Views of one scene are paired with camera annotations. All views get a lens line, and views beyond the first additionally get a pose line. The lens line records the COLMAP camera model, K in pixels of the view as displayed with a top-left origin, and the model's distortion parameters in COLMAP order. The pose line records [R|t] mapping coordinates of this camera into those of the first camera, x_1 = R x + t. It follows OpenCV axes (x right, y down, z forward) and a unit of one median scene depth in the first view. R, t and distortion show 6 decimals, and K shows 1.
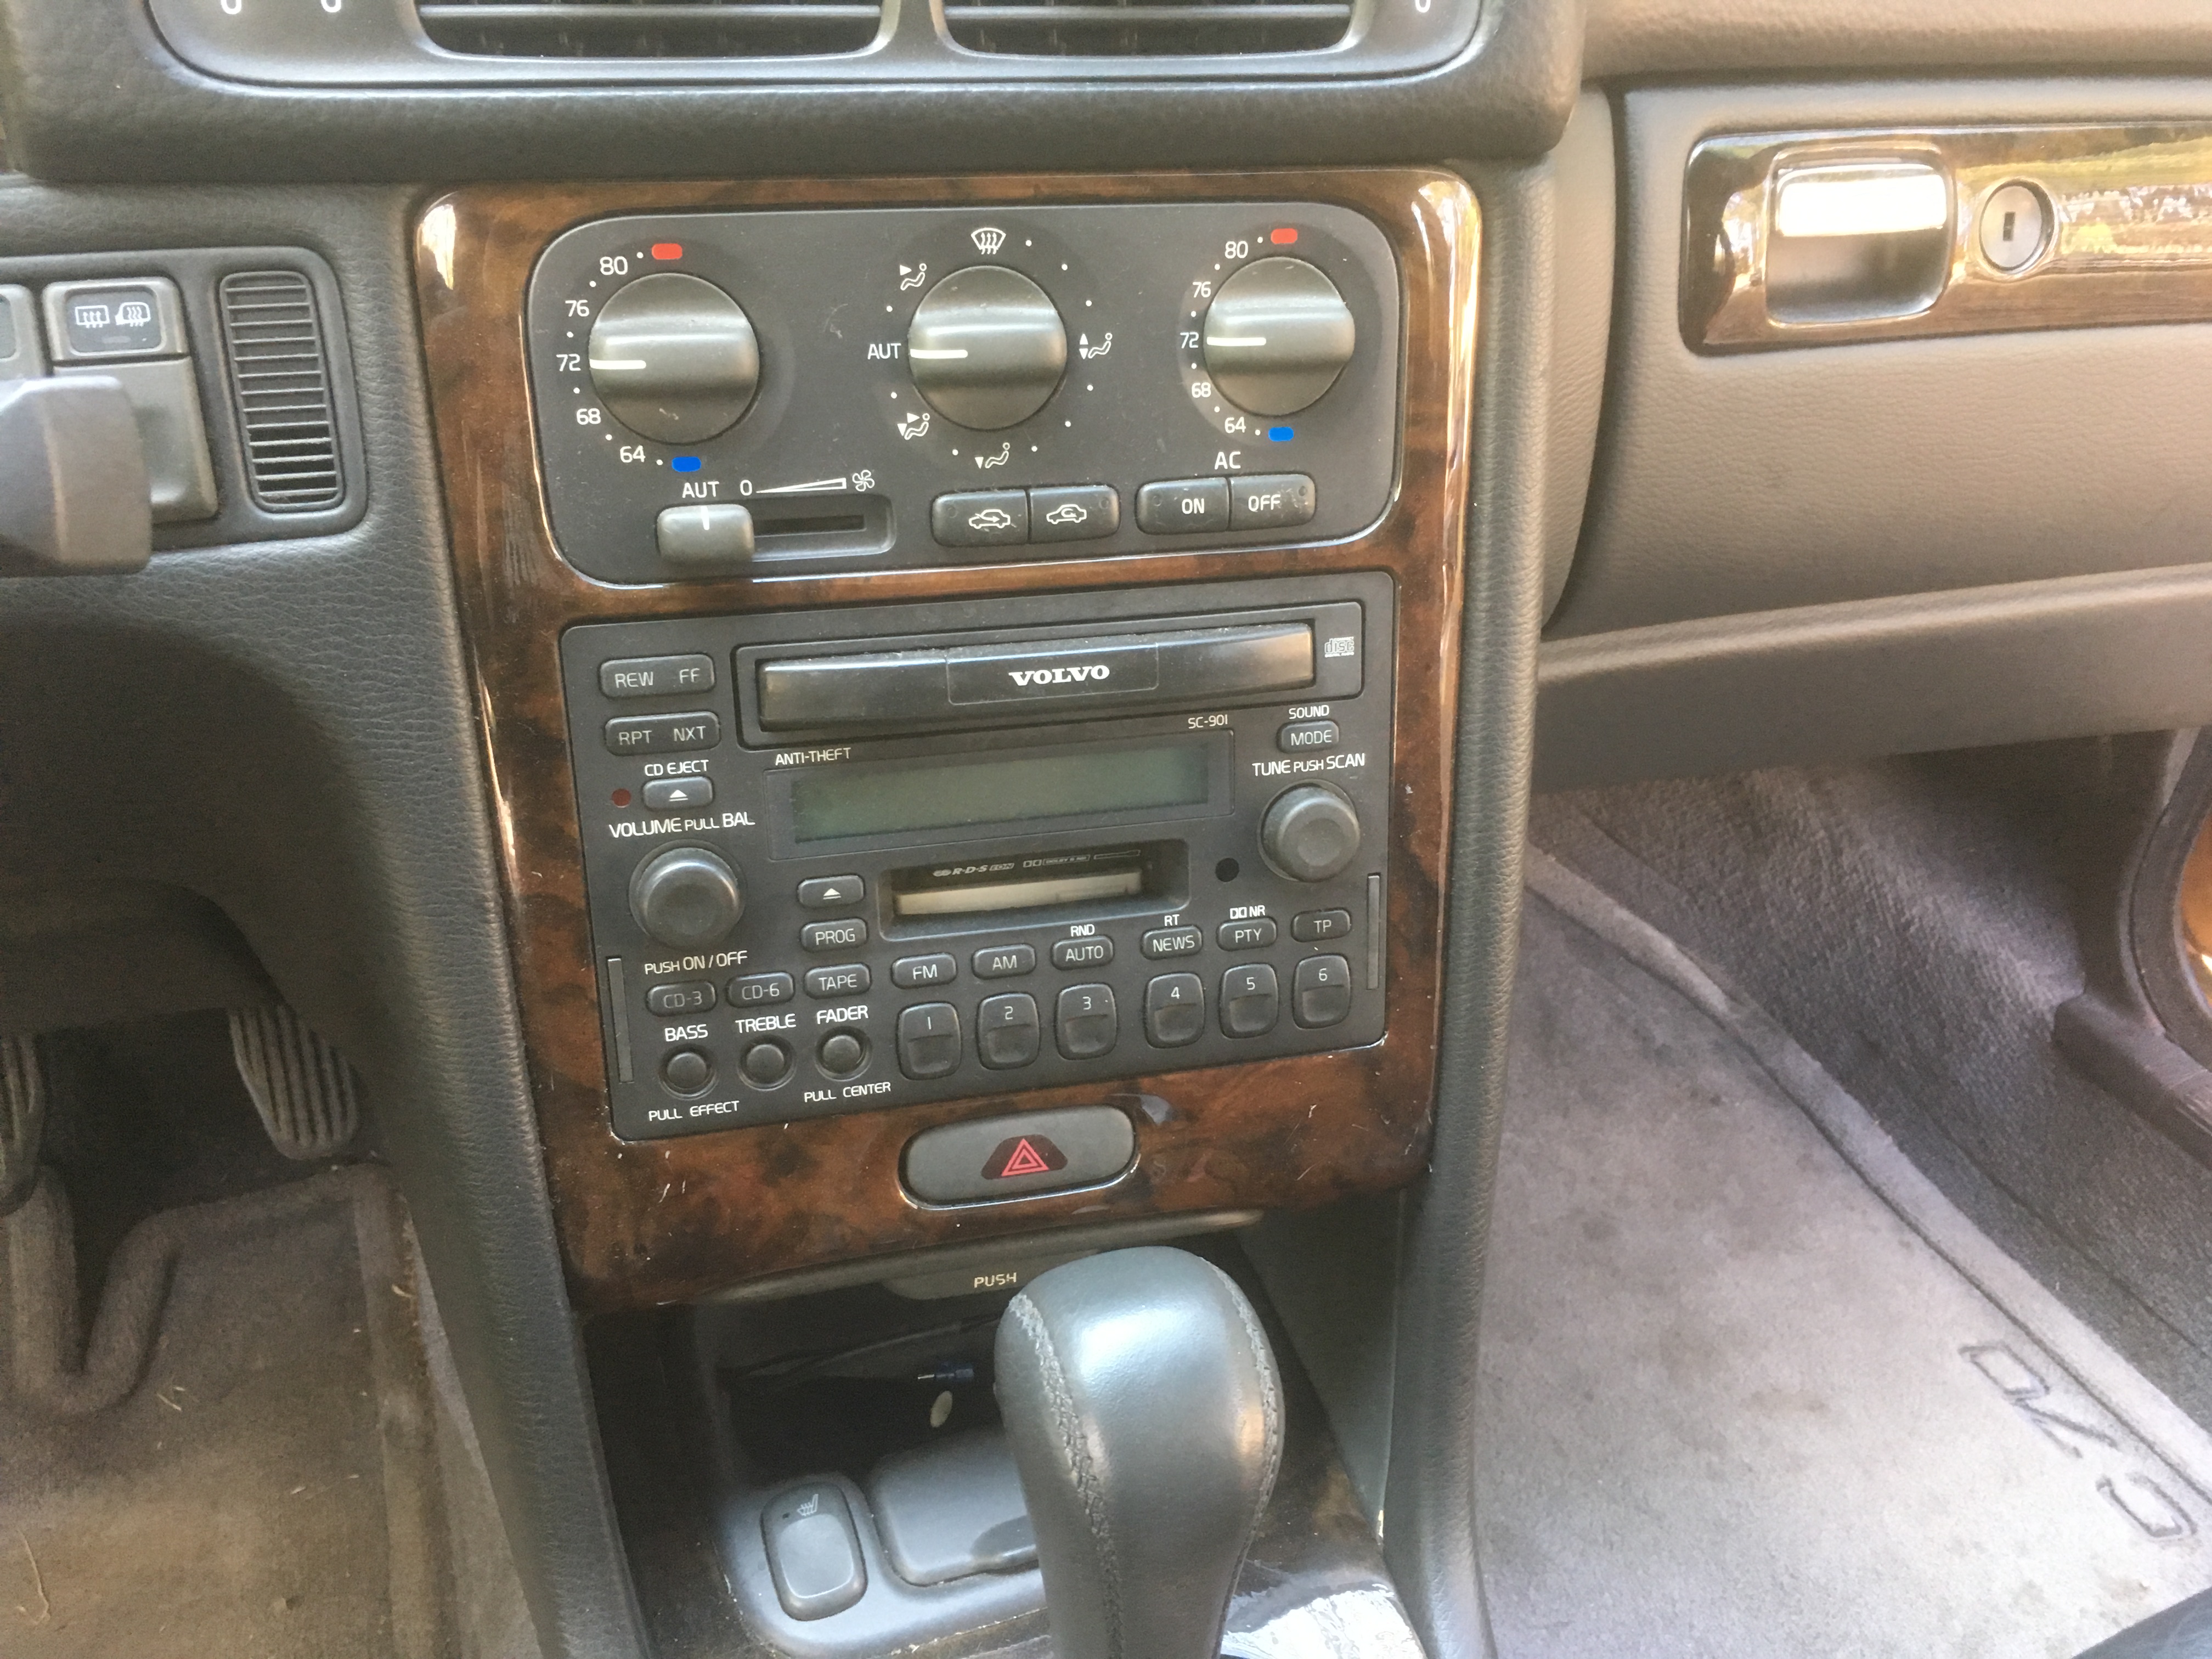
lens RADIAL K [[1878.7, 0, 1096.1], [0, 1878.7, 832.9], [0, 0, 1]] dist [0.073411, -0.109336]
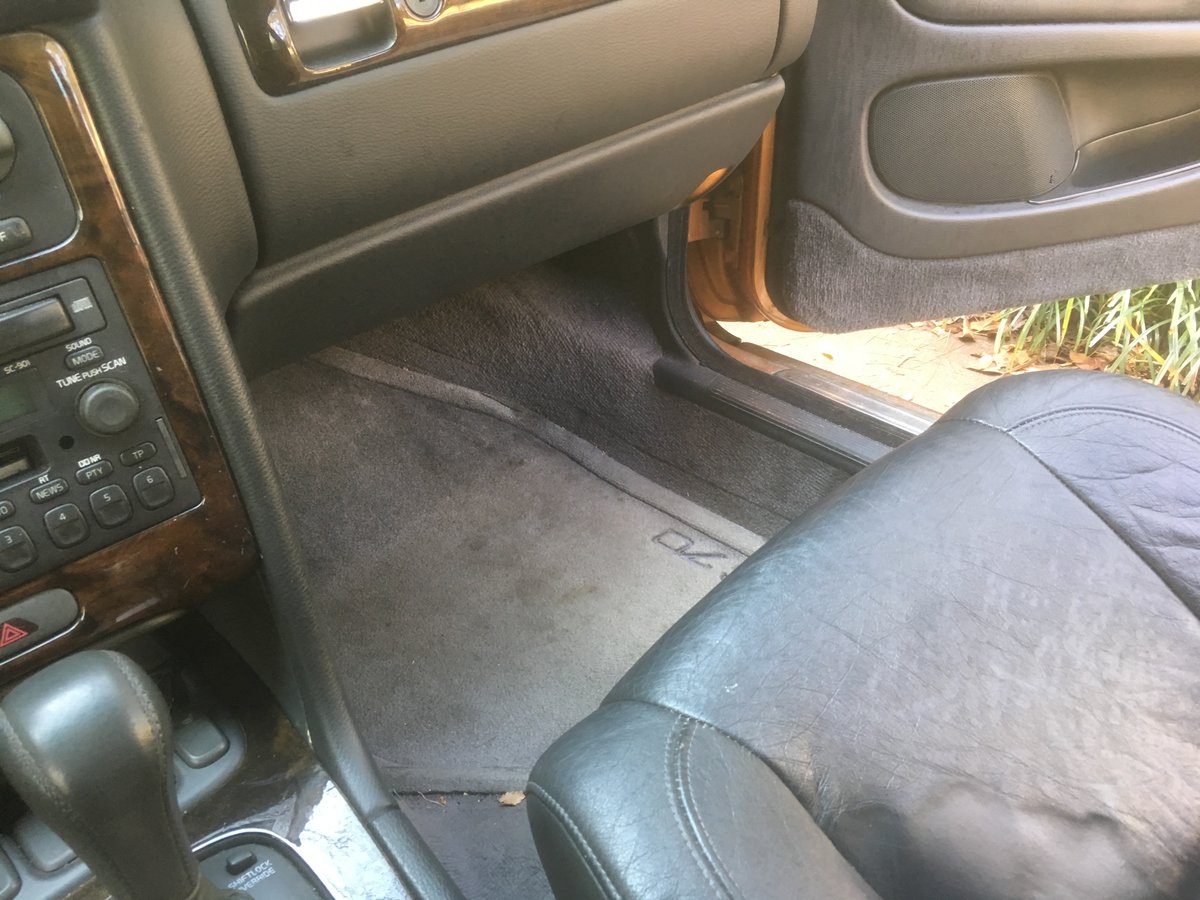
lens RADIAL K [[1019.2, 0, 595.8], [0, 1019.2, 453.4], [0, 0, 1]] dist [0.073411, -0.109336]
pose [[0.908033, -0.321652, 0.268359, 0.138474], [0.299631, 0.946413, 0.120514, 0.033104], [-0.292742, -0.029022, 0.955751, -0.044087]]
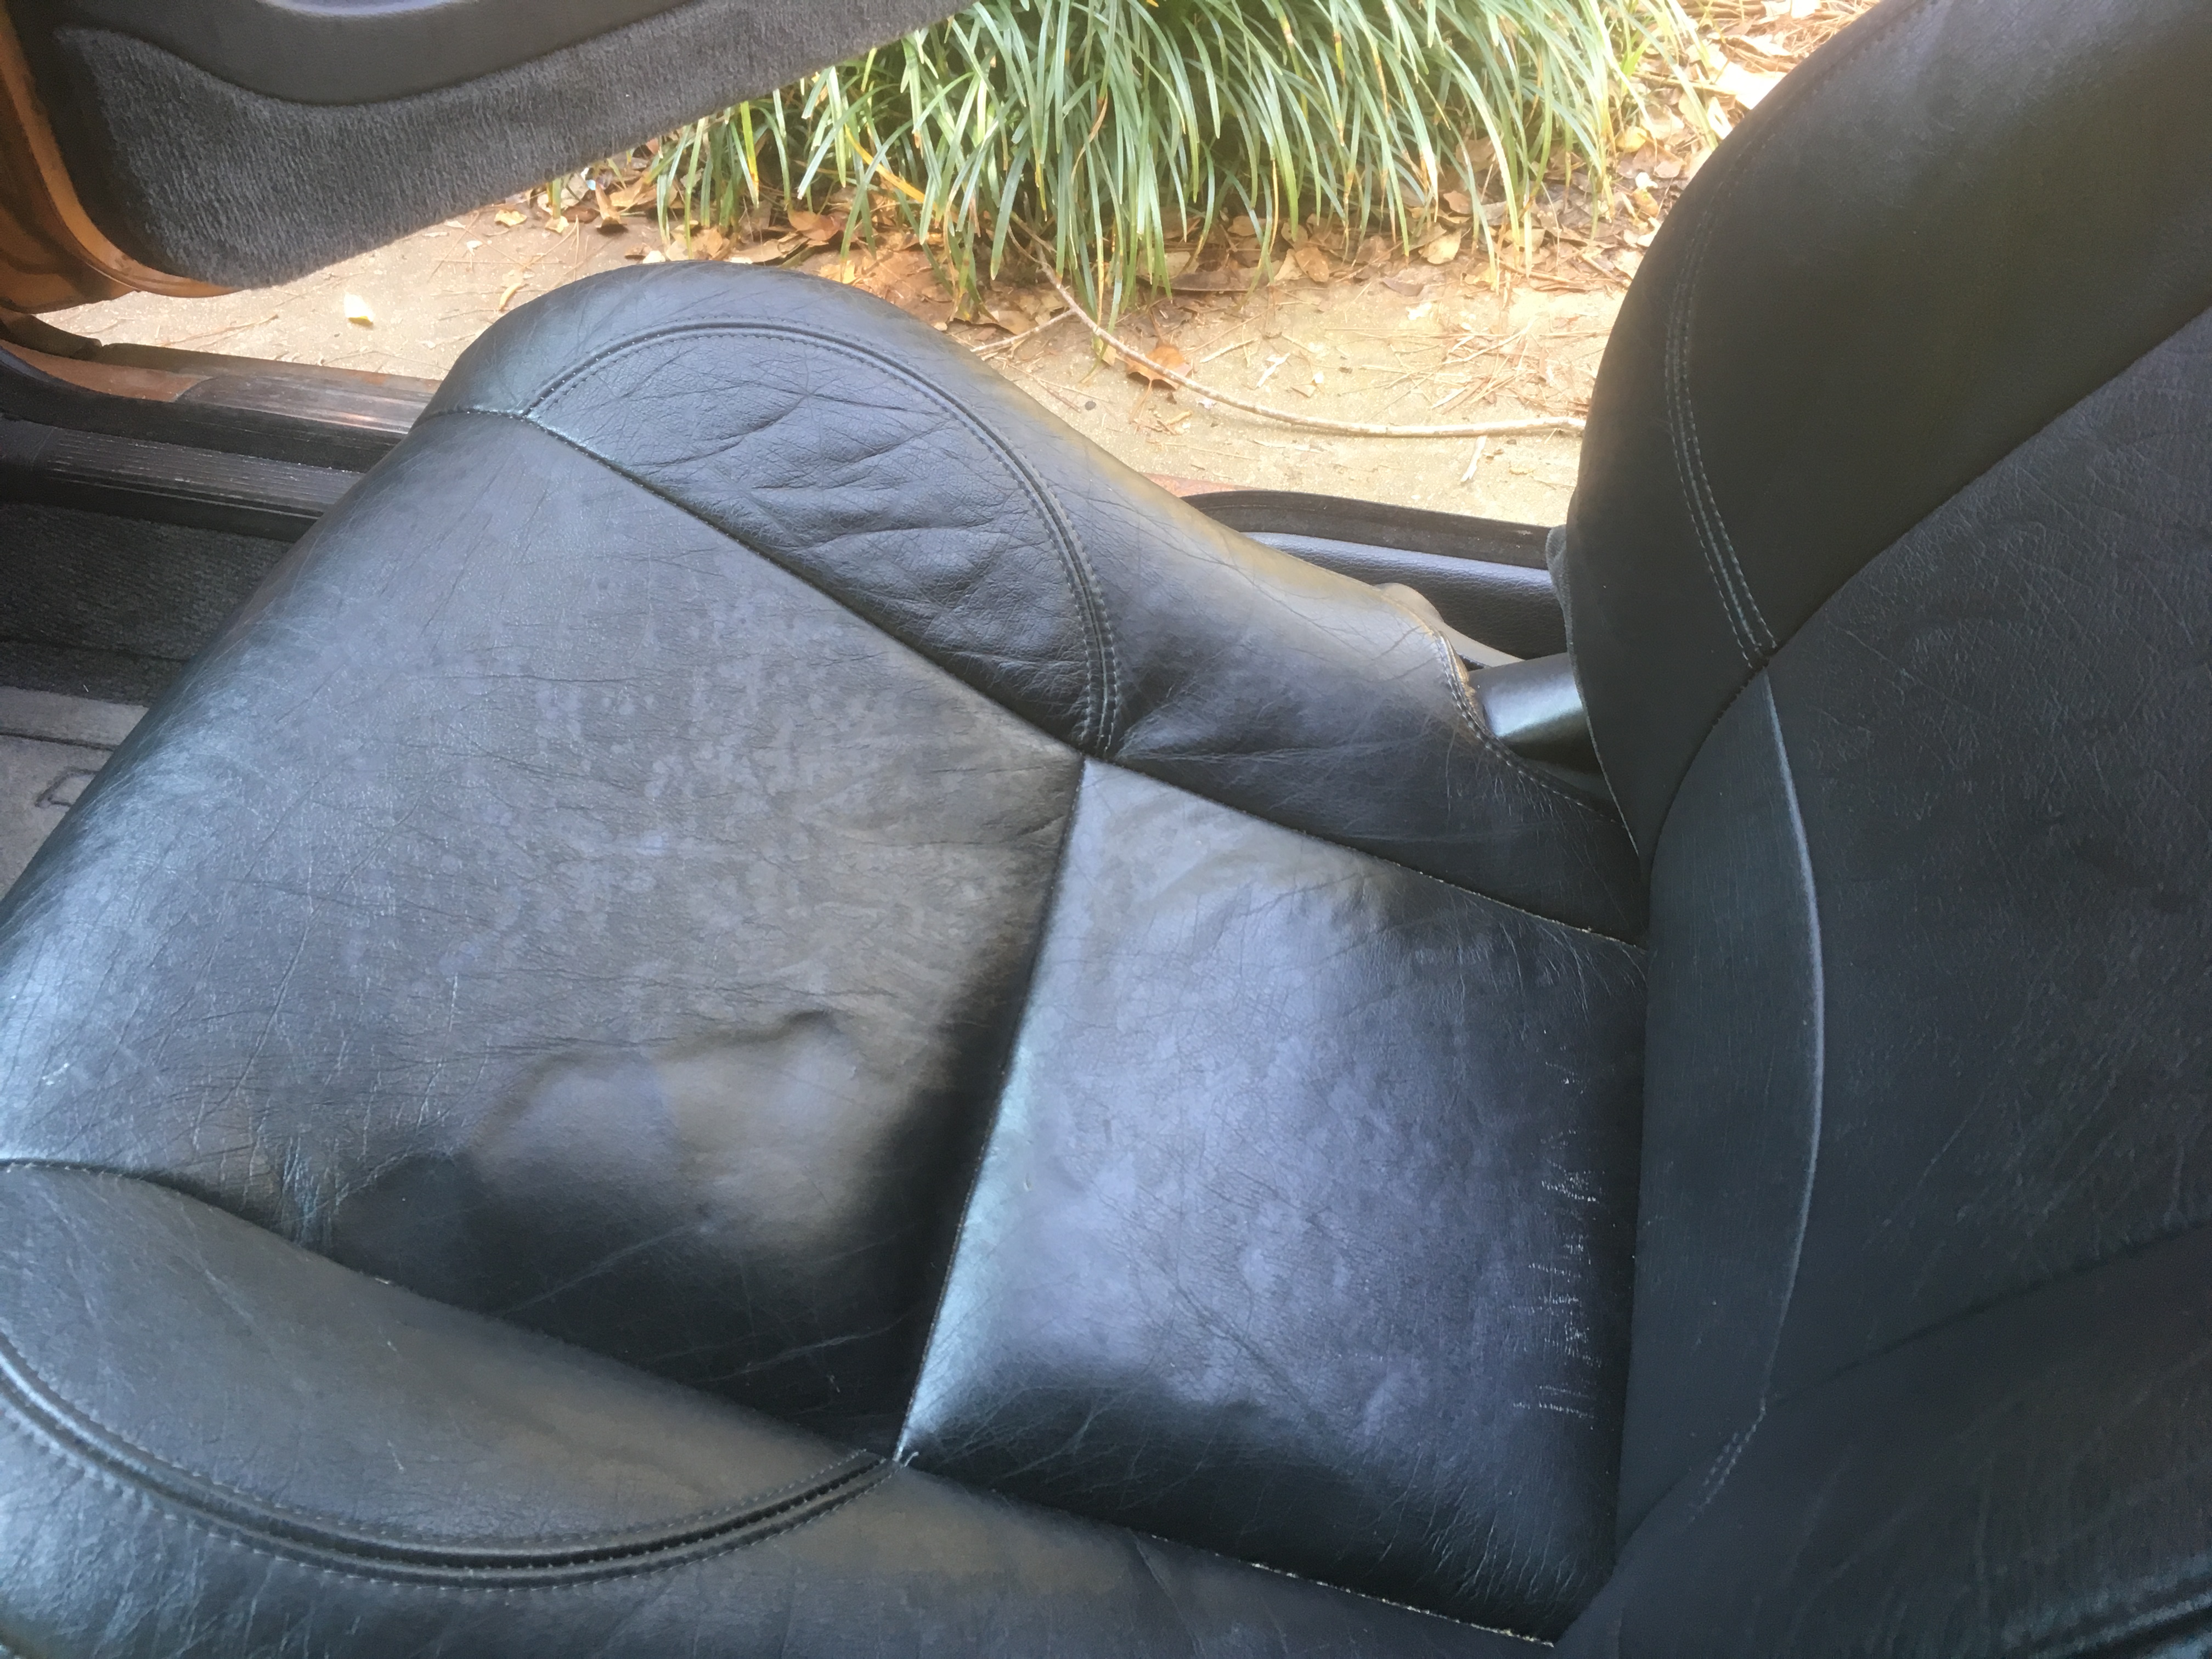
lens RADIAL K [[1878.7, 0, 1098.7], [0, 1878.7, 827.4], [0, 0, 1]] dist [0.073411, -0.109336]
pose [[0.562285, -0.644163, 0.518547, 0.256480], [0.457541, 0.764679, 0.453786, 0.089196], [-0.688834, -0.017901, 0.724698, -0.117731]]
